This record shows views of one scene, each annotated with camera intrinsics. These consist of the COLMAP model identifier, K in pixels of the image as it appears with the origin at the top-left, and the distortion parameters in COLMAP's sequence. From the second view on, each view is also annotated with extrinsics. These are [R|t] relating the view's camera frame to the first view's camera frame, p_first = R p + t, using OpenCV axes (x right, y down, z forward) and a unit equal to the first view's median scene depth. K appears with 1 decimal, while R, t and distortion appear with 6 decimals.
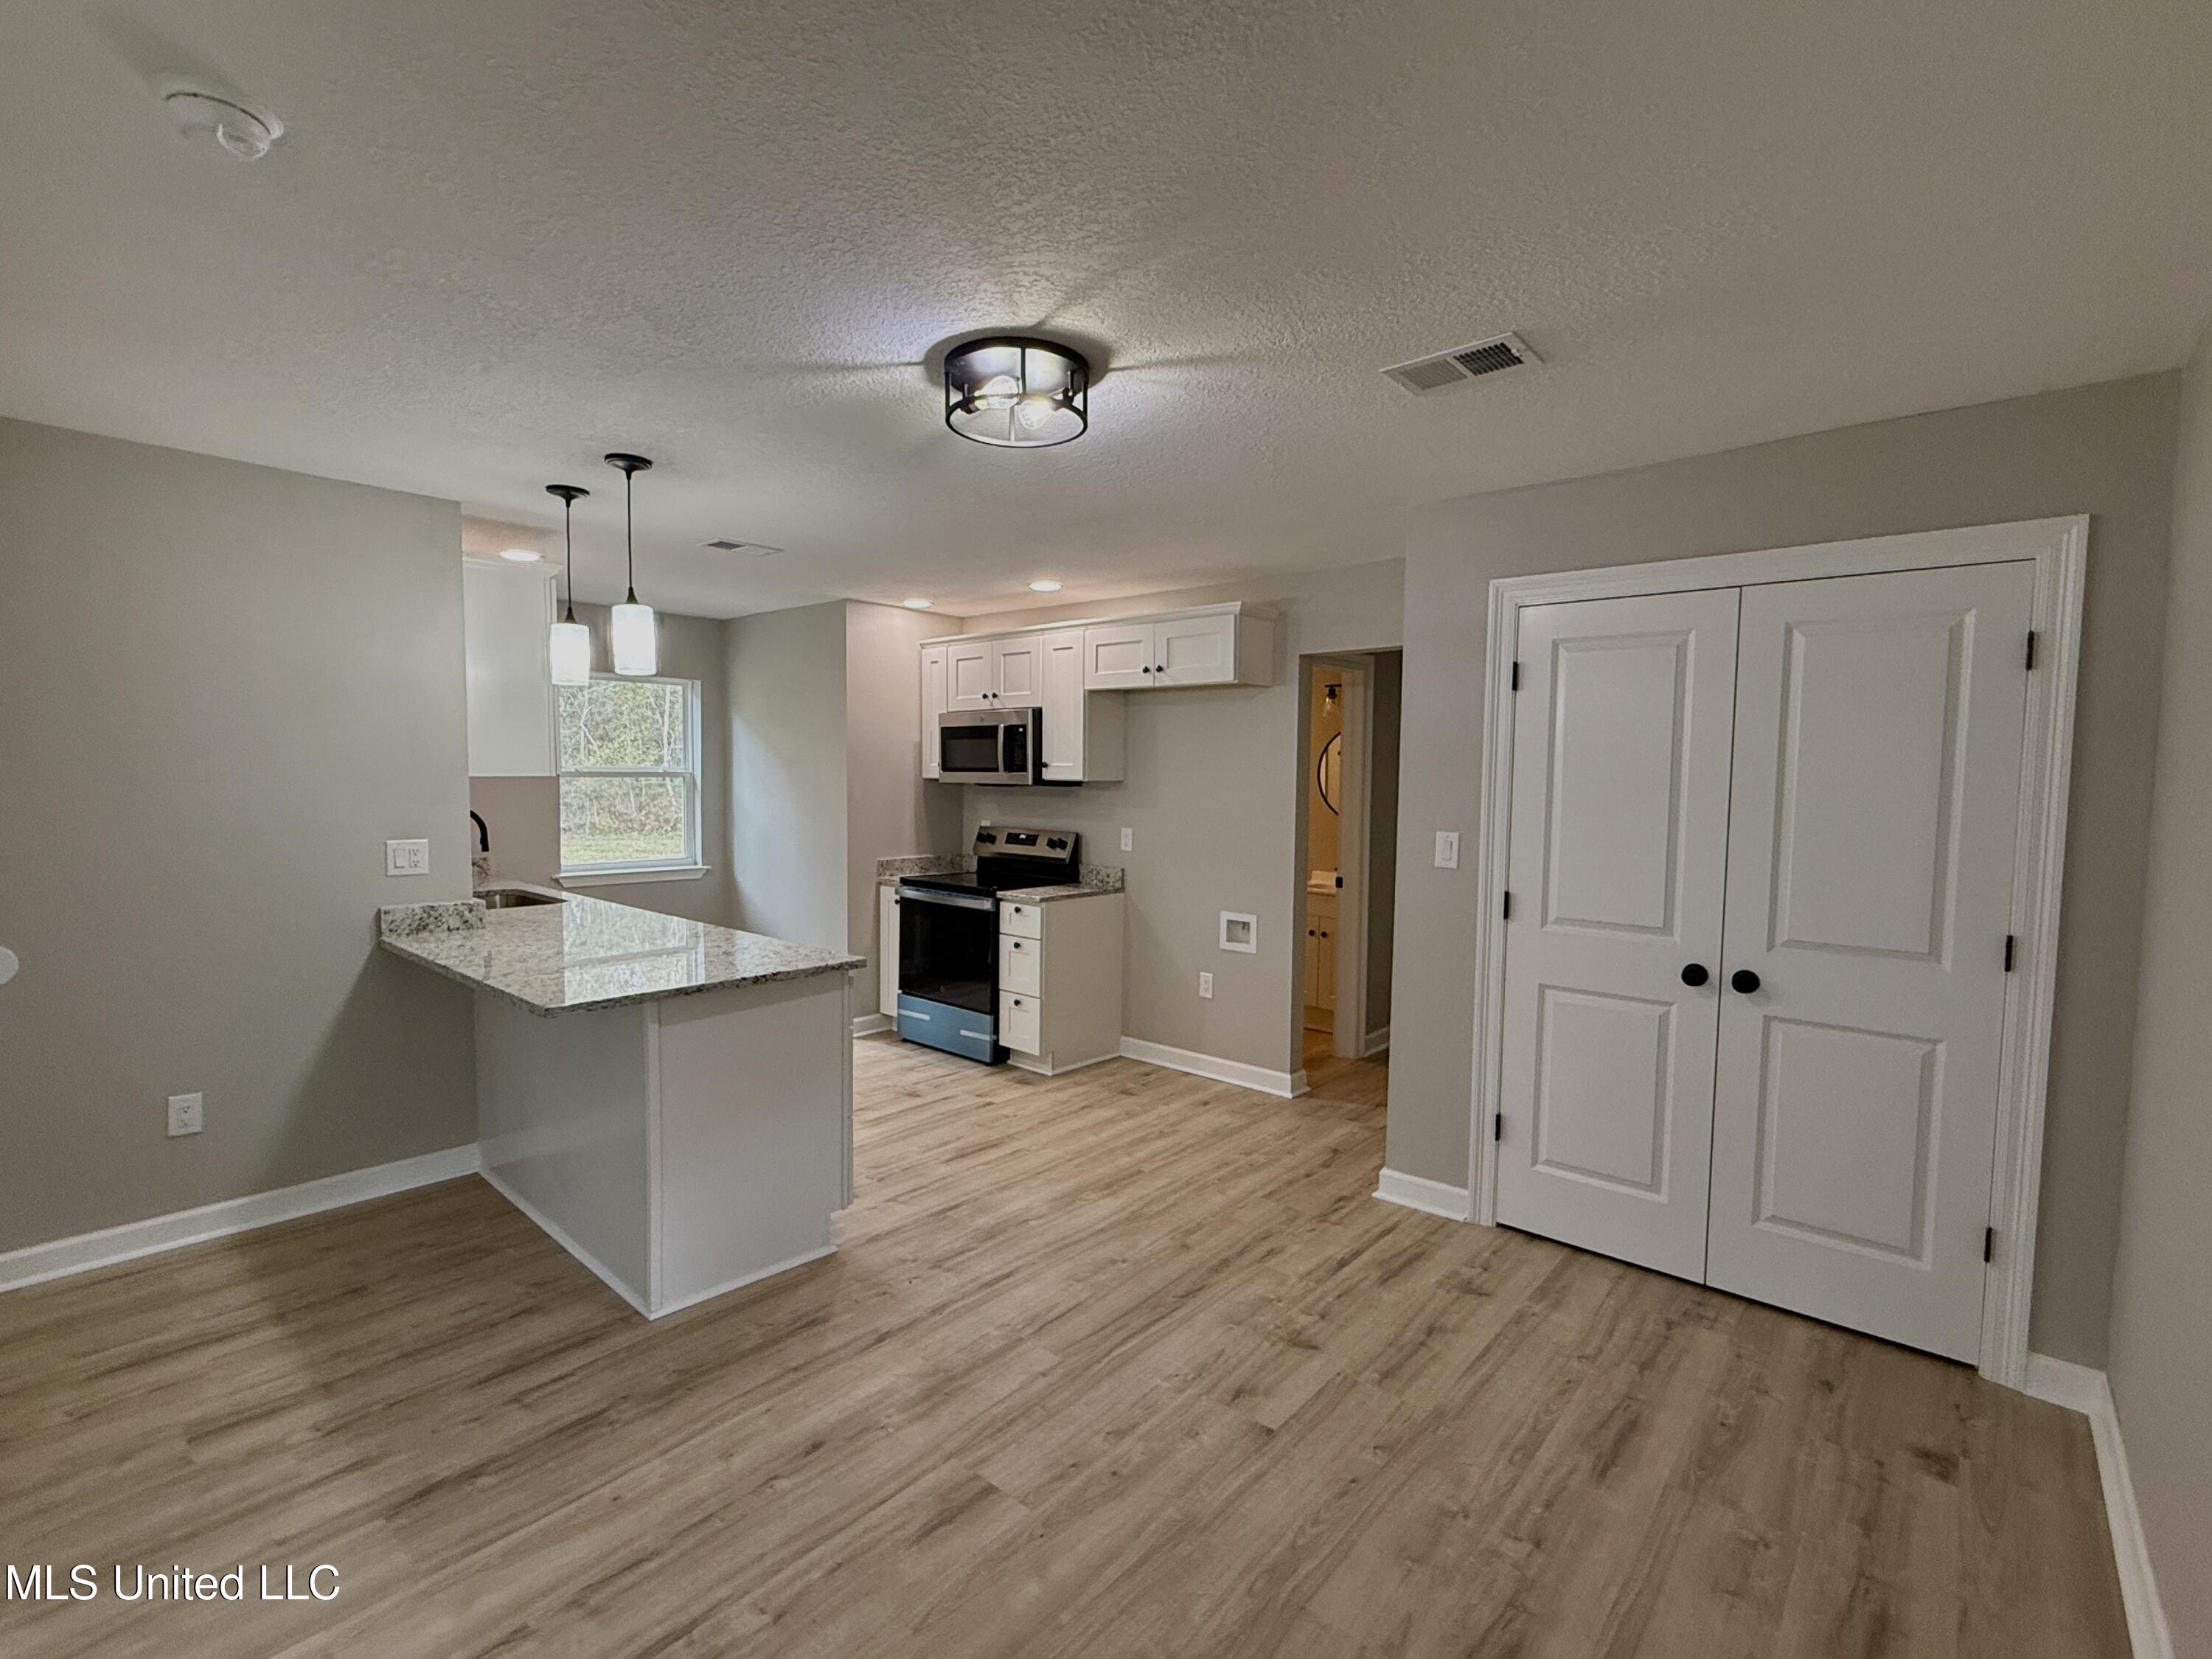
lens RADIAL K [[1014.5, 0, 1106.0], [0, 1014.5, 829.5], [0, 0, 1]] dist [0.000630, 0.000006]
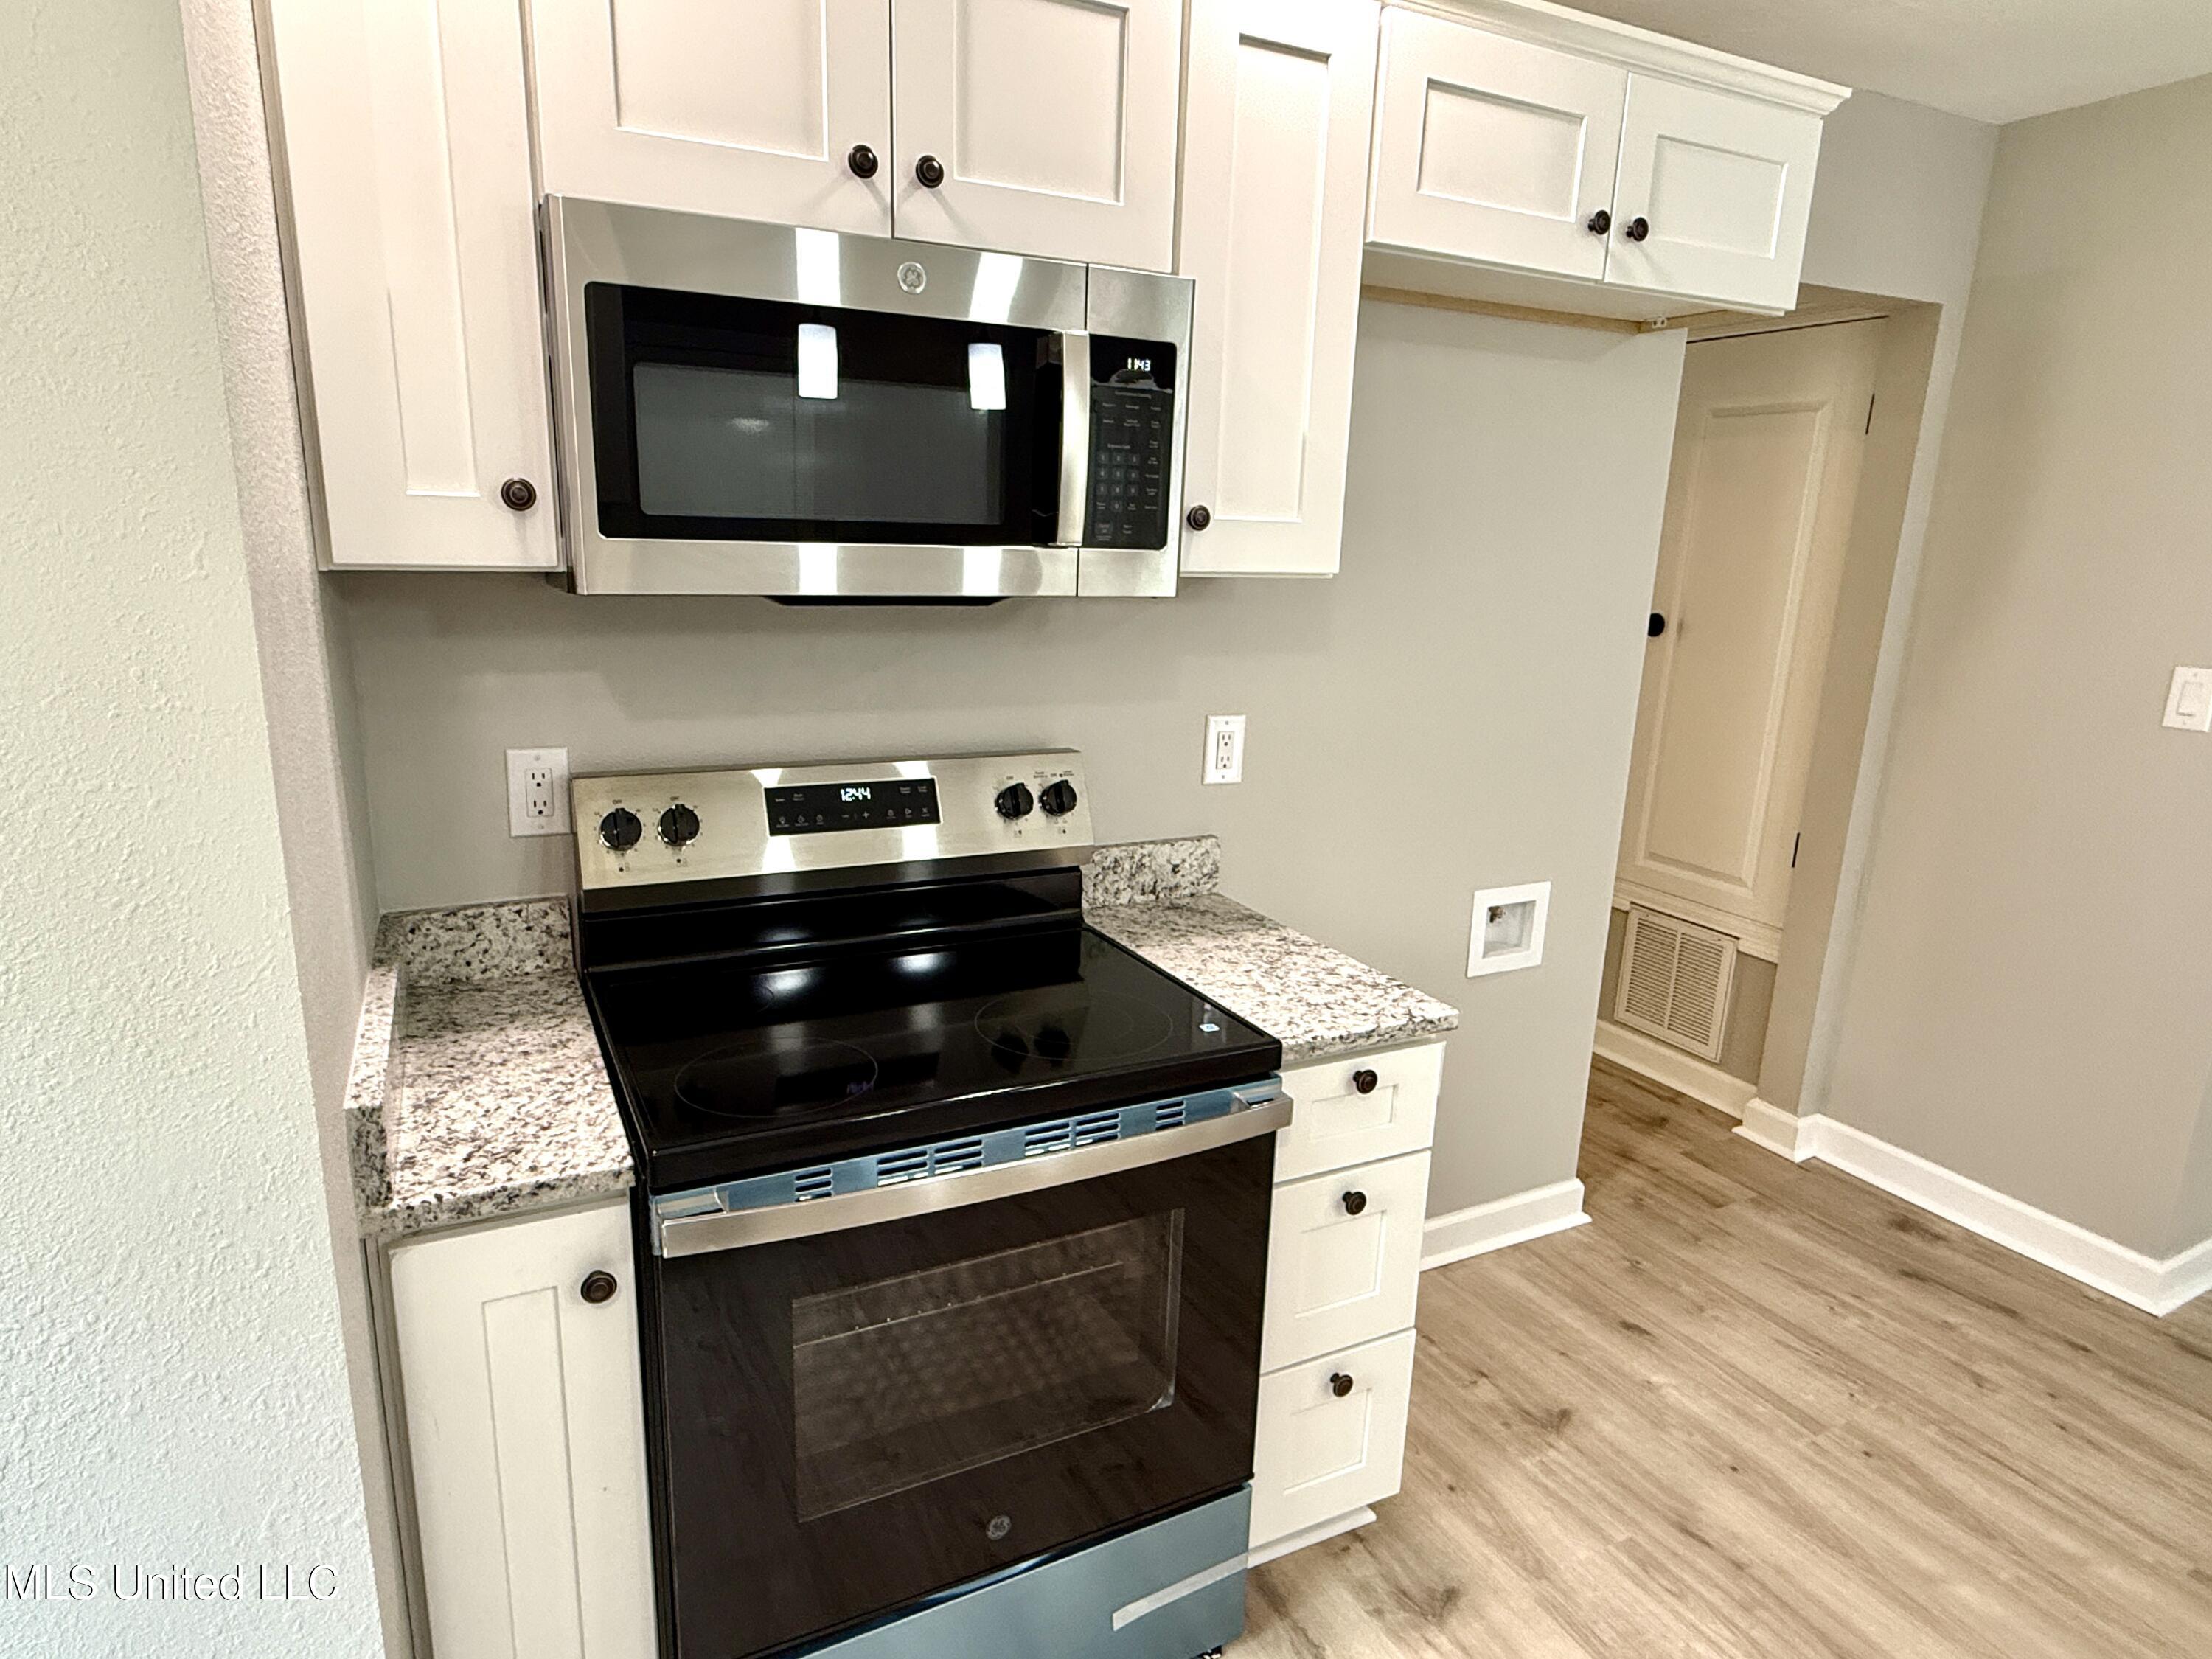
lens RADIAL K [[1272.4, 0, 1098.9], [0, 1272.4, 840.1], [0, 0, 1]] dist [-0.000222, 0.001094]
pose [[0.381887, -0.222998, 0.896903, -0.415295], [0.029172, 0.972879, 0.229467, -0.064416], [-0.923749, -0.061466, 0.378035, 0.970344]]
